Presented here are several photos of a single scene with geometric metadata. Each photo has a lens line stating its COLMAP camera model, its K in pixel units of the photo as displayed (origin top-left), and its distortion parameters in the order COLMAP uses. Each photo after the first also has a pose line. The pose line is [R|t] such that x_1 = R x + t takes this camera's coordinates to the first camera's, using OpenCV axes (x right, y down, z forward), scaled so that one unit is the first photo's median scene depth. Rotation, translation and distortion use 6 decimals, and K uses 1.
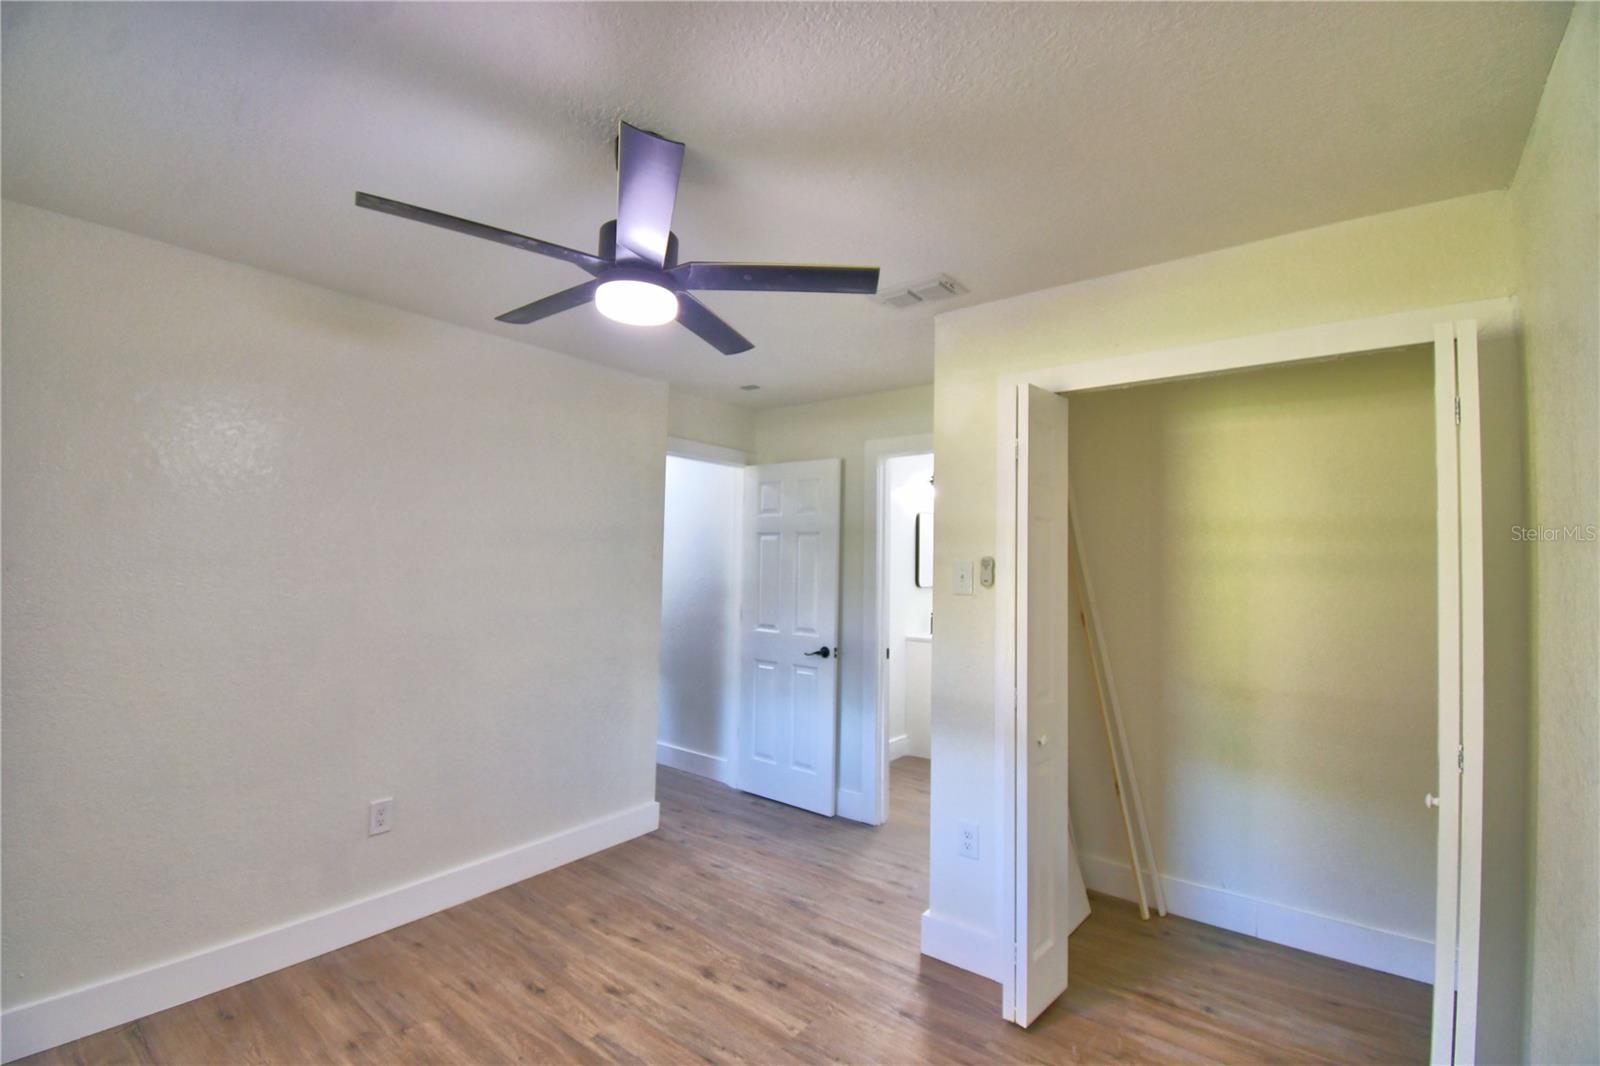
lens RADIAL K [[699.4, 0, 794.5], [0, 699.4, 531.9], [0, 0, 1]] dist [0.021732, -0.026593]
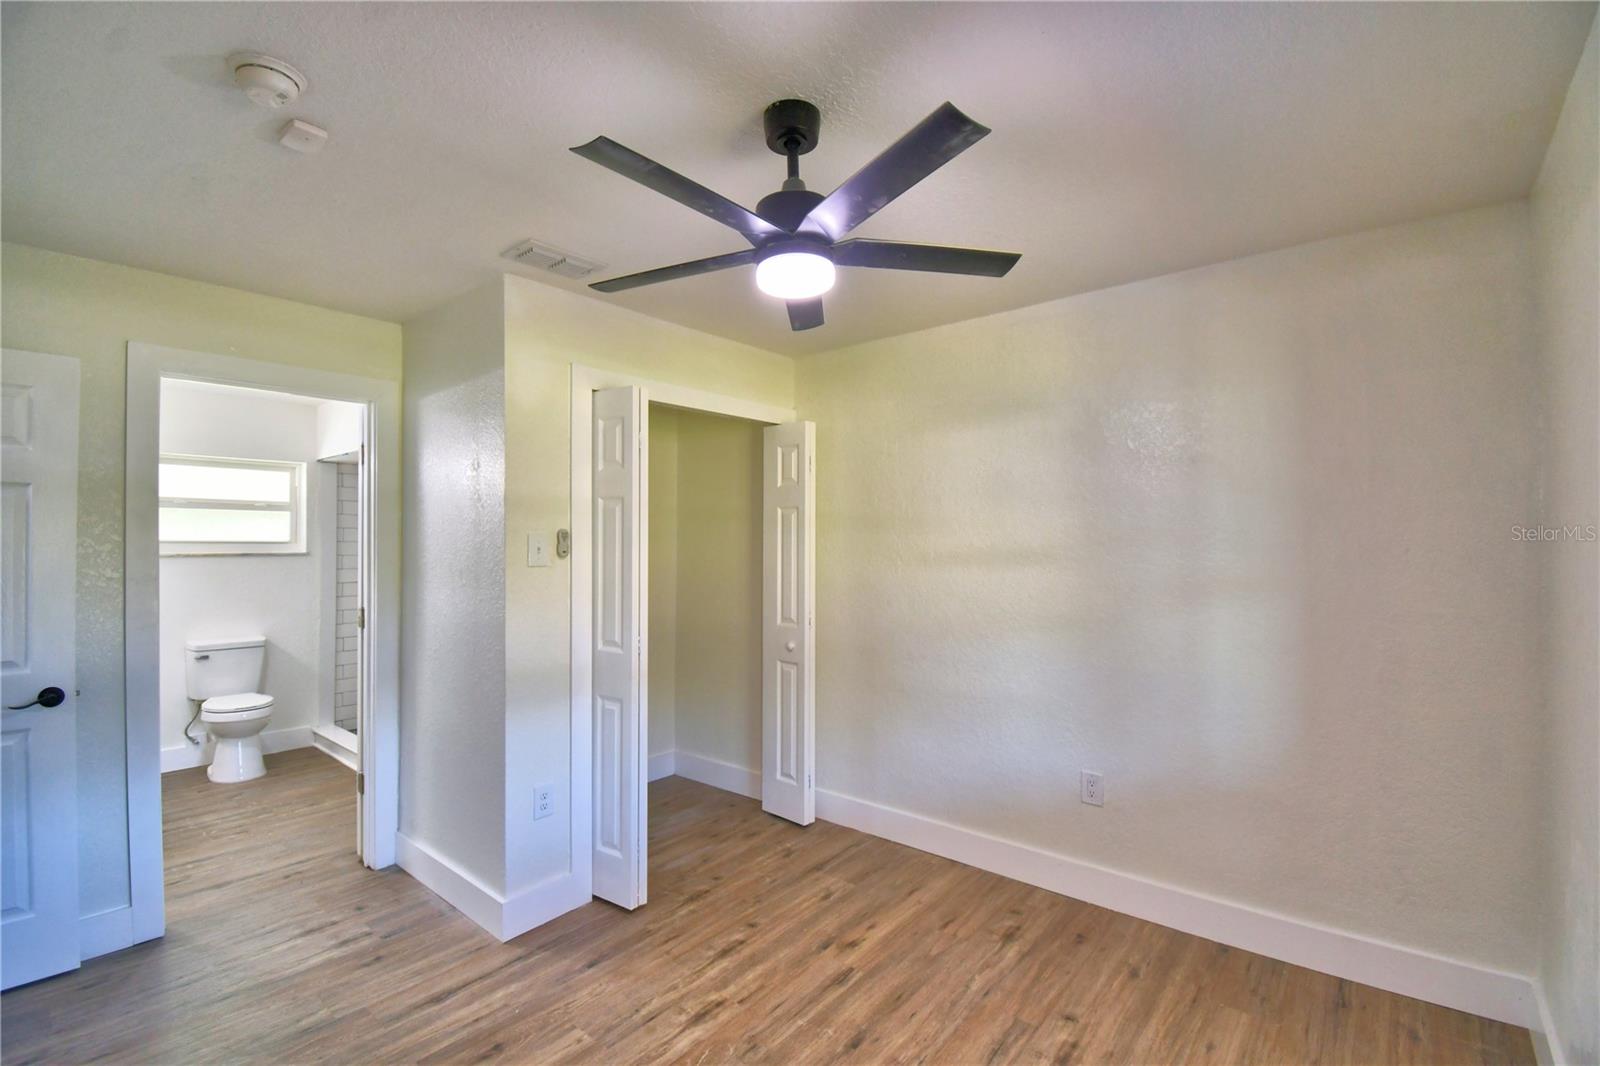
lens RADIAL K [[699.4, 0, 794.5], [0, 699.4, 531.9], [0, 0, 1]] dist [0.021732, -0.026593]
pose [[0.034321, -0.003271, 0.999406, -0.779475], [-0.036855, 0.999310, 0.004537, 0.021409], [-0.998731, -0.036989, 0.034177, 0.606929]]
